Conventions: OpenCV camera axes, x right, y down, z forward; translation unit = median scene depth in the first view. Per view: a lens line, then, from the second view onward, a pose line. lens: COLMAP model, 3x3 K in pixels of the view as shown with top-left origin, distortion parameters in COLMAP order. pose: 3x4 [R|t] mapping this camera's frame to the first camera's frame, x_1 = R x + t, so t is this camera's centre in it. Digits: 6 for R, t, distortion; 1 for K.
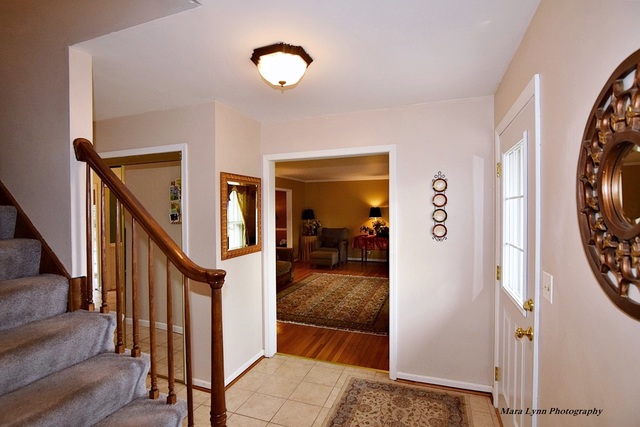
lens RADIAL K [[313.4, 0, 319.8], [0, 313.4, 214.4], [0, 0, 1]] dist [-0.014959, 0.000247]
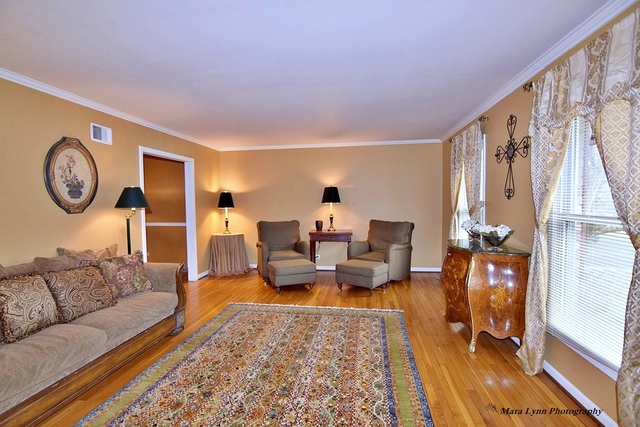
lens RADIAL K [[313.4, 0, 320.4], [0, 313.4, 213.5], [0, 0, 1]] dist [-0.014959, 0.000247]
pose [[0.976112, -0.015993, 0.216679, 0.025513], [0.009619, 0.999490, 0.030440, 0.016398], [-0.217056, -0.027629, 0.975768, 0.560924]]
